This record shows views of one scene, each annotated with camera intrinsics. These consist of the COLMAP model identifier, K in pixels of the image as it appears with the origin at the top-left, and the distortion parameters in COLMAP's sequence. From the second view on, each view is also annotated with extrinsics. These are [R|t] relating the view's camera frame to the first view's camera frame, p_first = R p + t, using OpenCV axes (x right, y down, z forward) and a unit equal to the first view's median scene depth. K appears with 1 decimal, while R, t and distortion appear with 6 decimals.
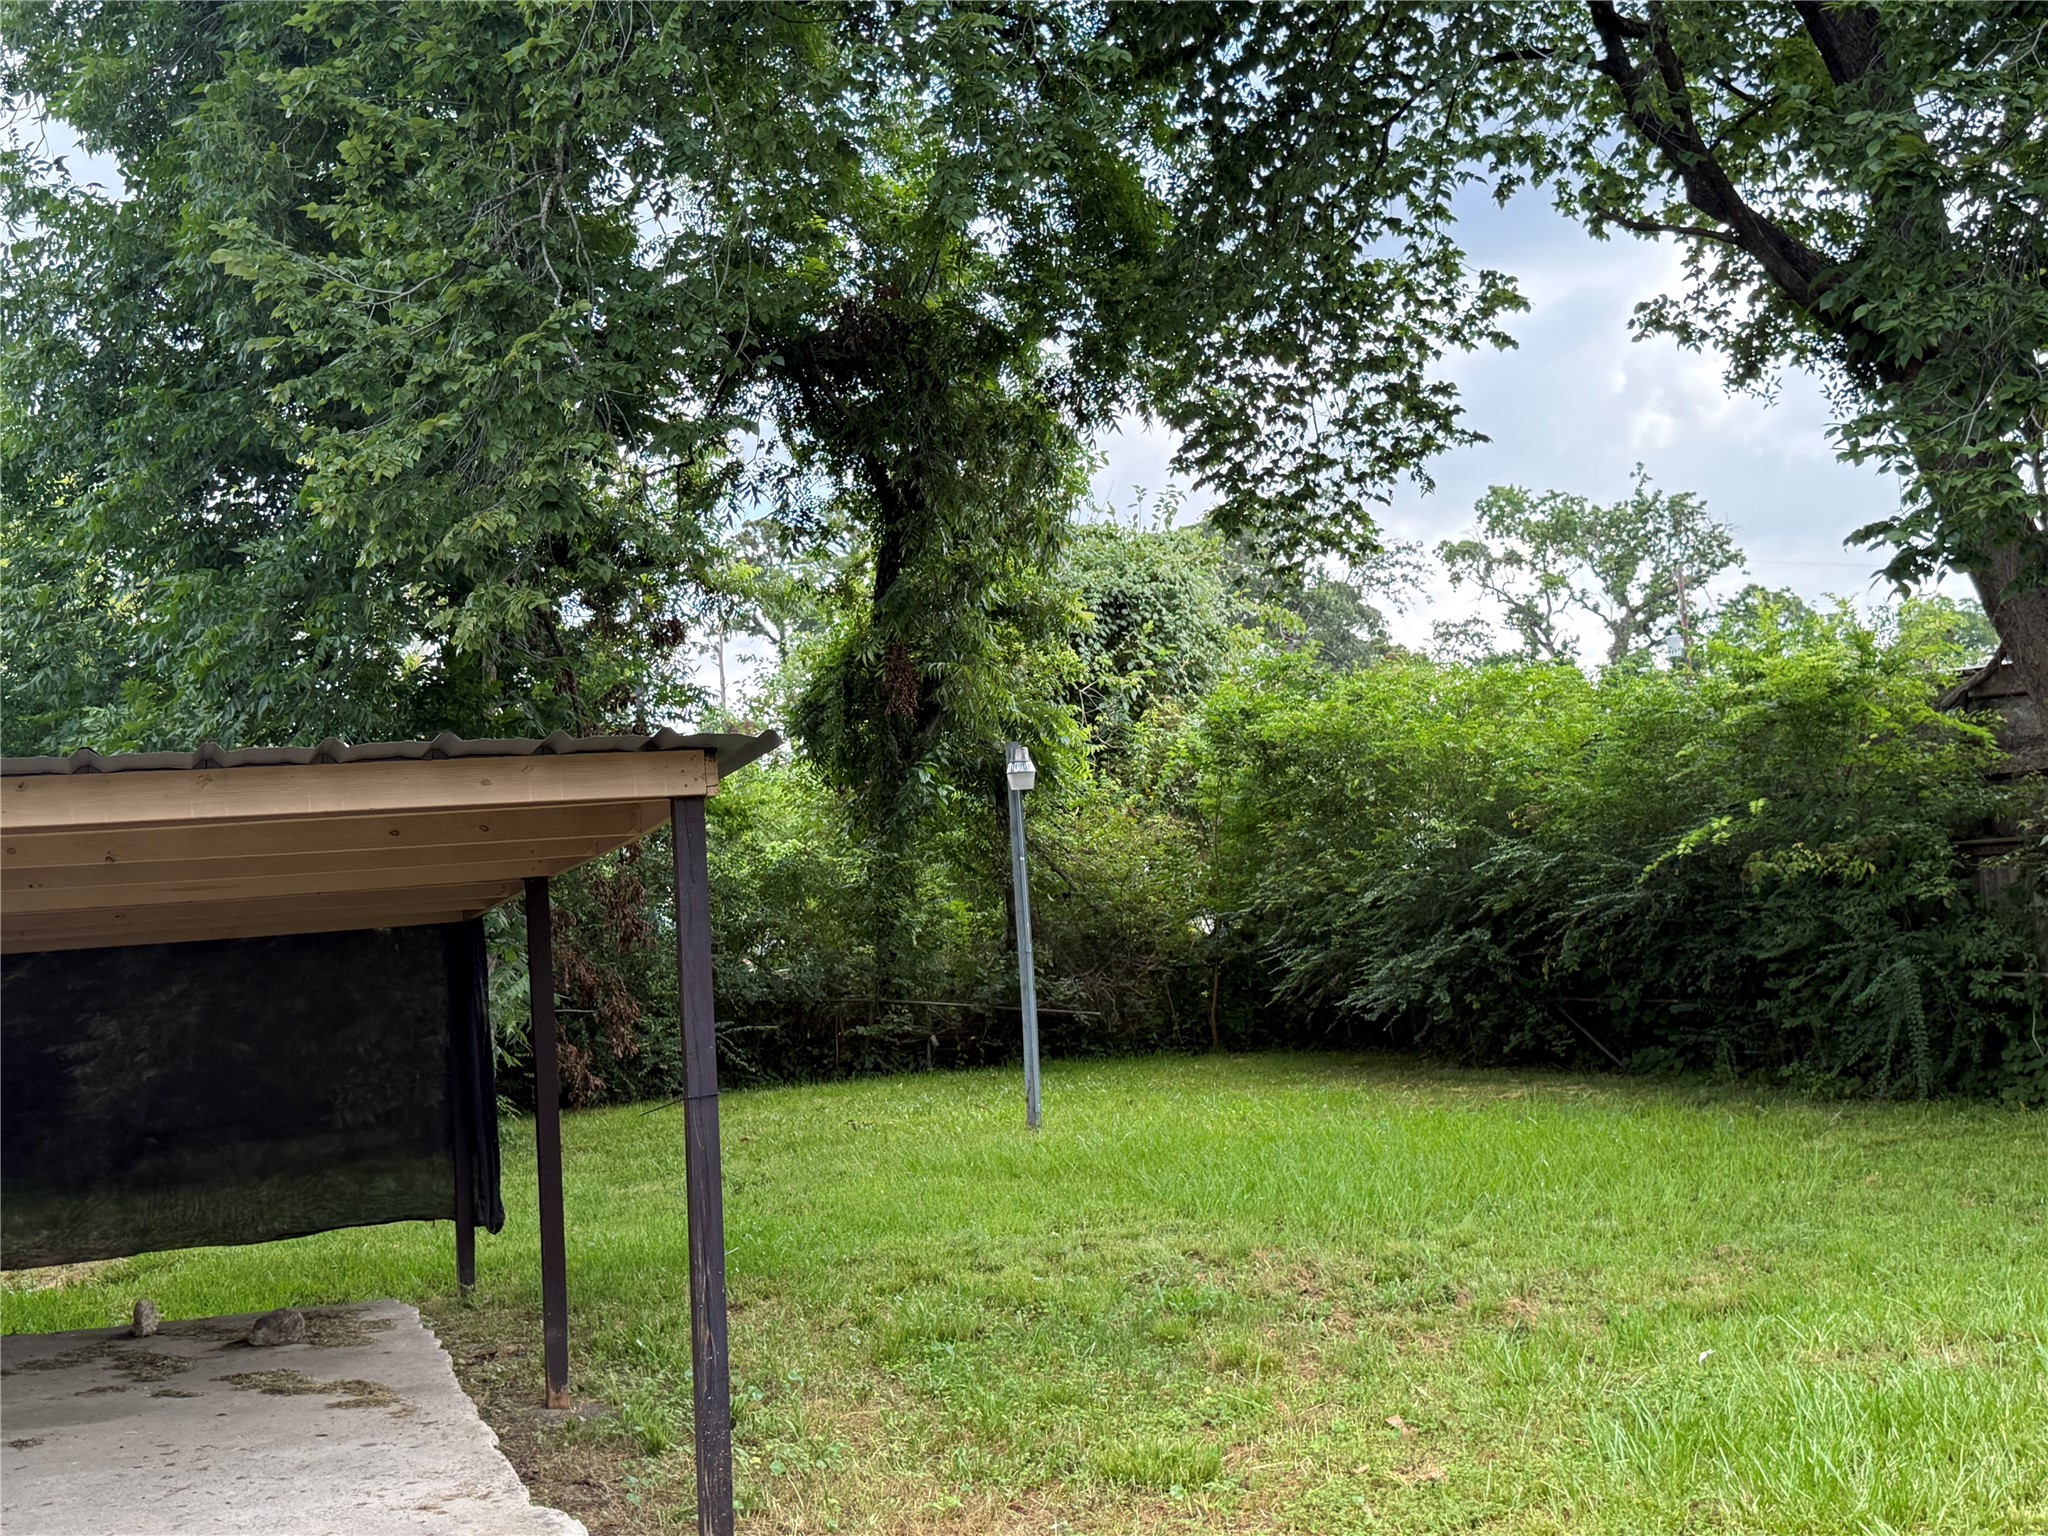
lens RADIAL K [[2379.6, 0, 1017.6], [0, 2379.6, 787.3], [0, 0, 1]] dist [0.205146, -0.501491]
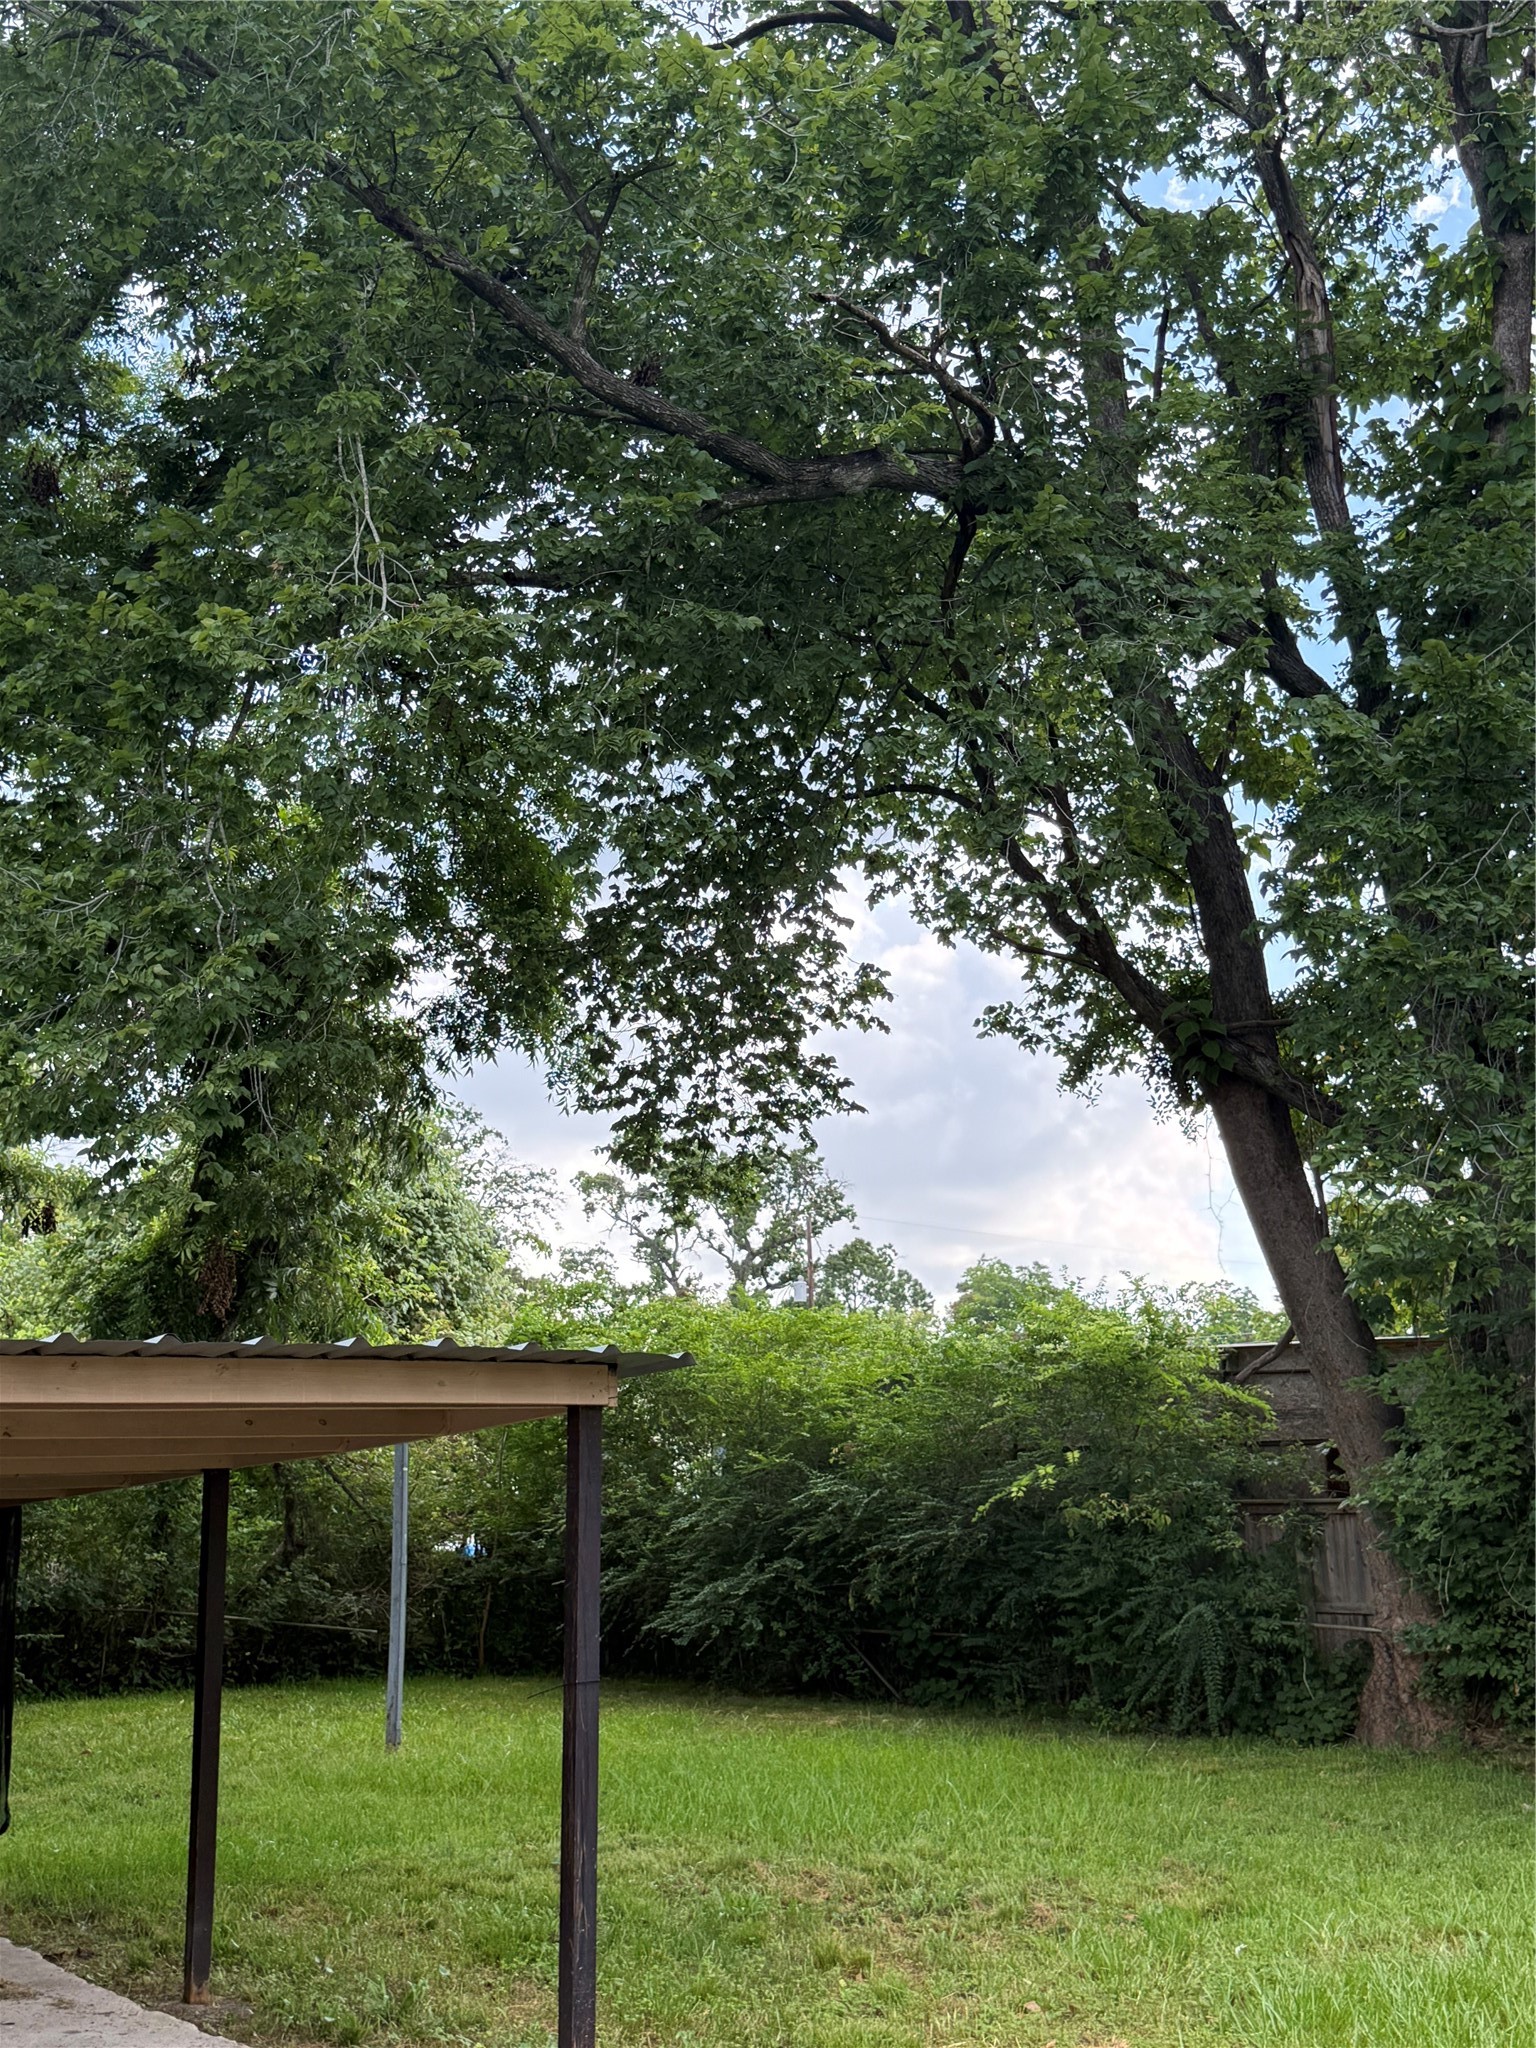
lens RADIAL K [[2374.8, 0, 757.4], [0, 2374.8, 1026.7], [0, 0, 1]] dist [0.206302, -0.491596]
pose [[0.959593, 0.103646, 0.261609, -0.140706], [-0.061375, 0.984402, -0.164879, 0.003295], [-0.274617, 0.142161, 0.950987, -0.047284]]
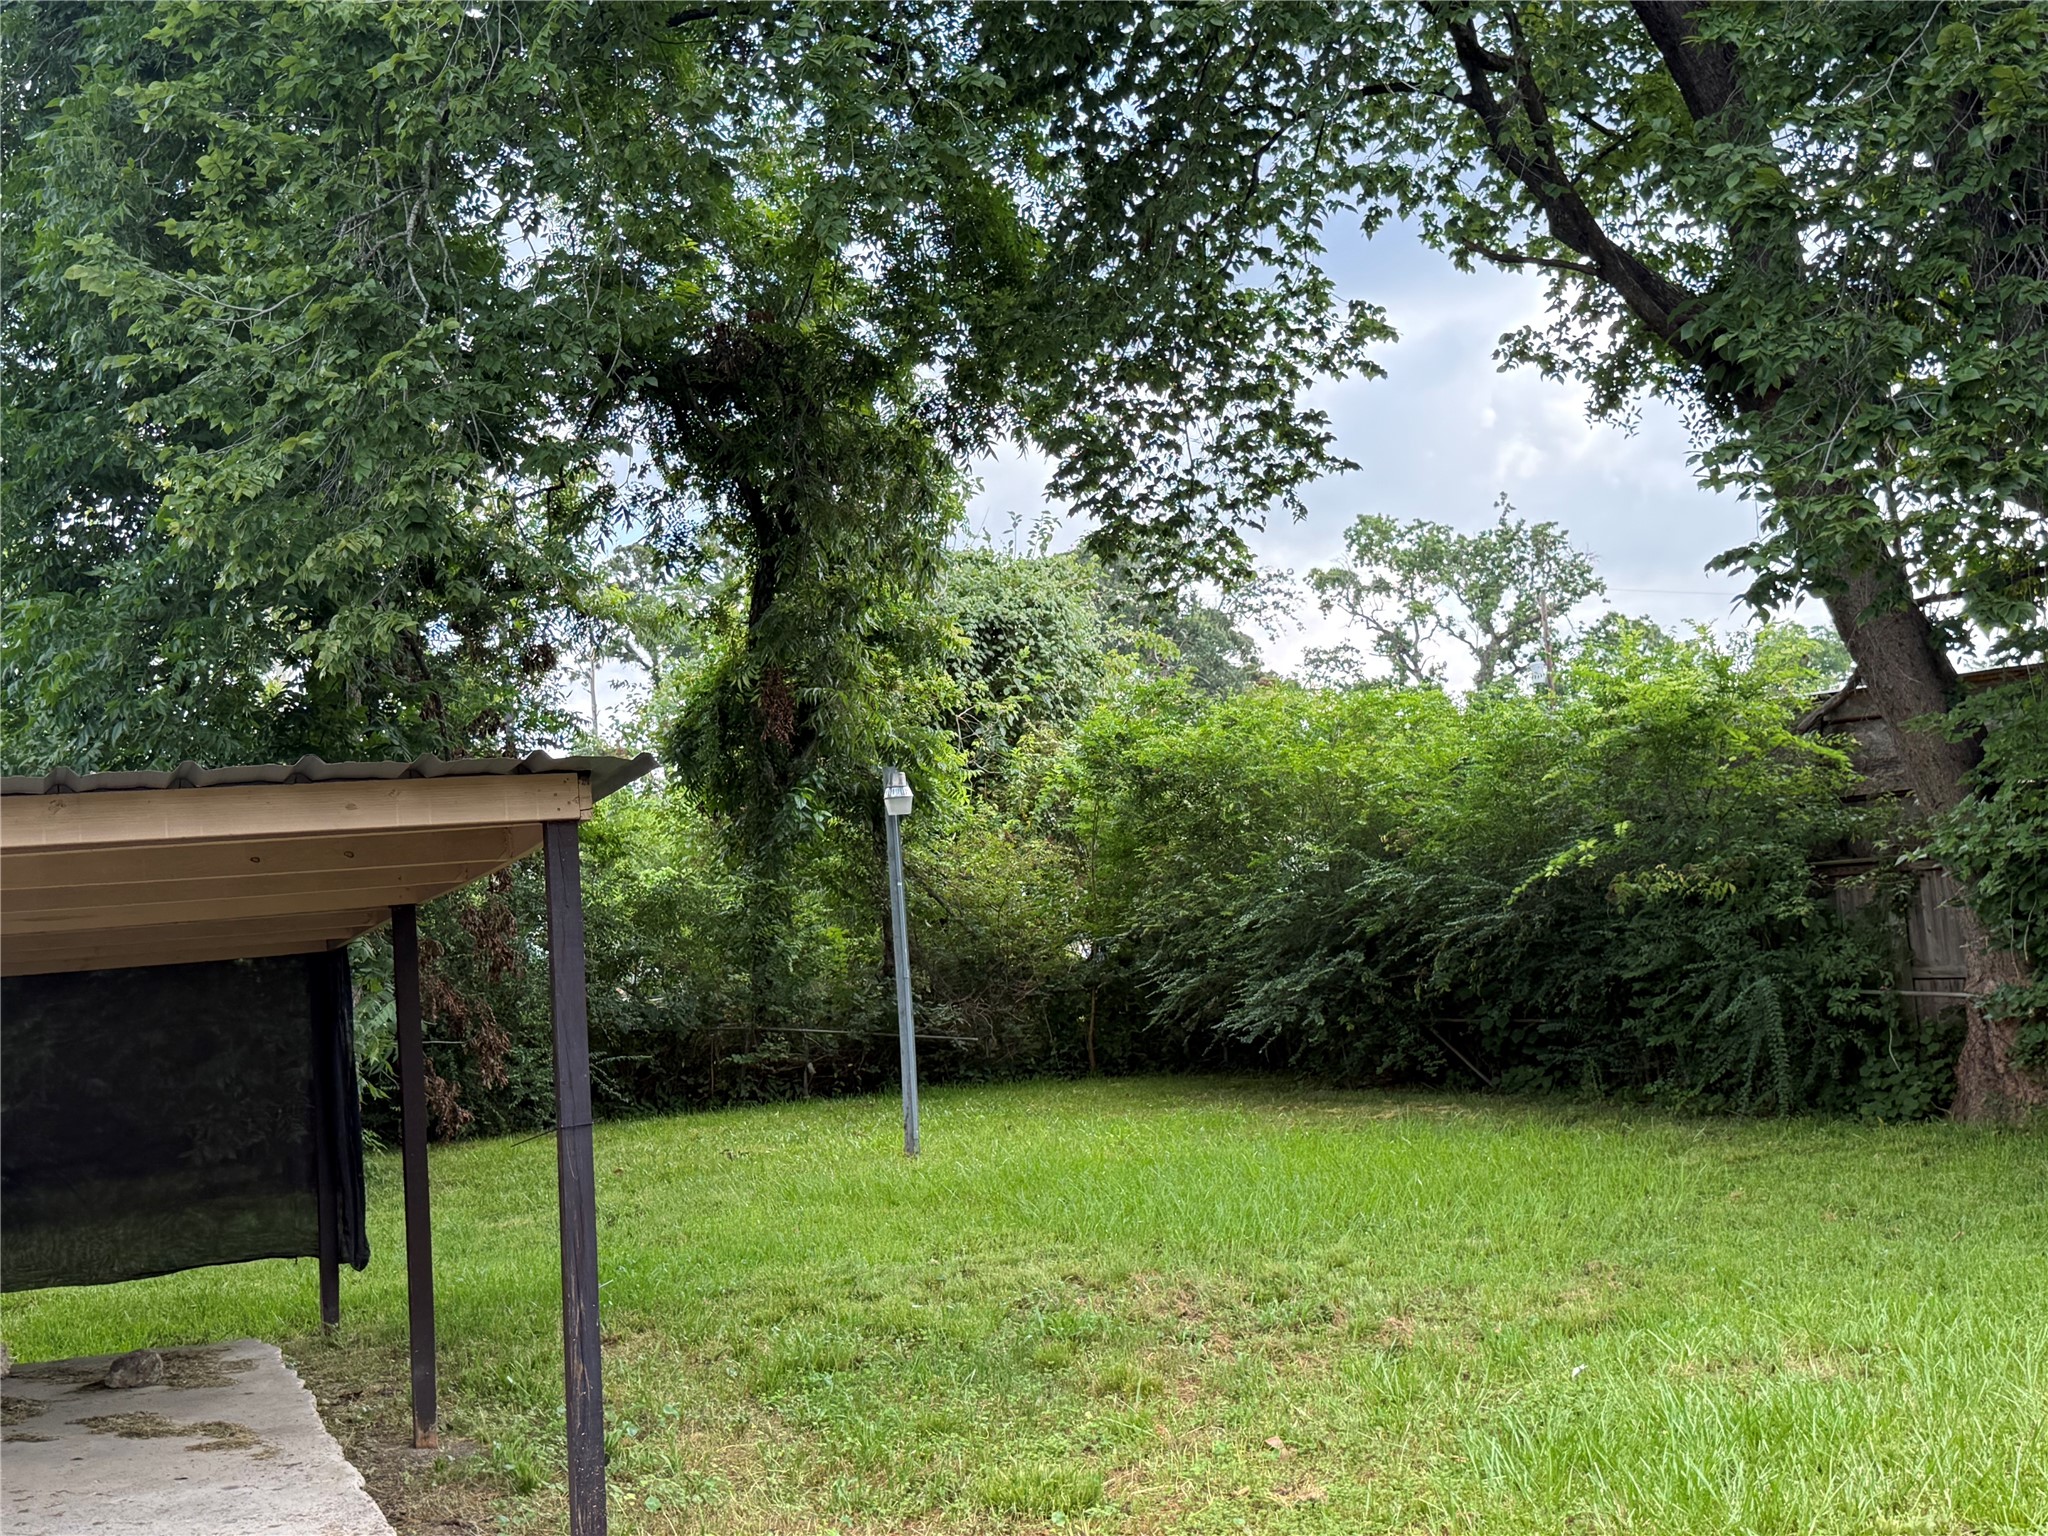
lens RADIAL K [[2377.9, 0, 1025.4], [0, 2377.9, 789.7], [0, 0, 1]] dist [0.202686, -0.489522]
pose [[0.998461, -0.003660, 0.055332, -0.000530], [0.004218, 0.999941, -0.009981, 0.000652], [-0.055293, 0.010199, 0.998418, 0.002220]]
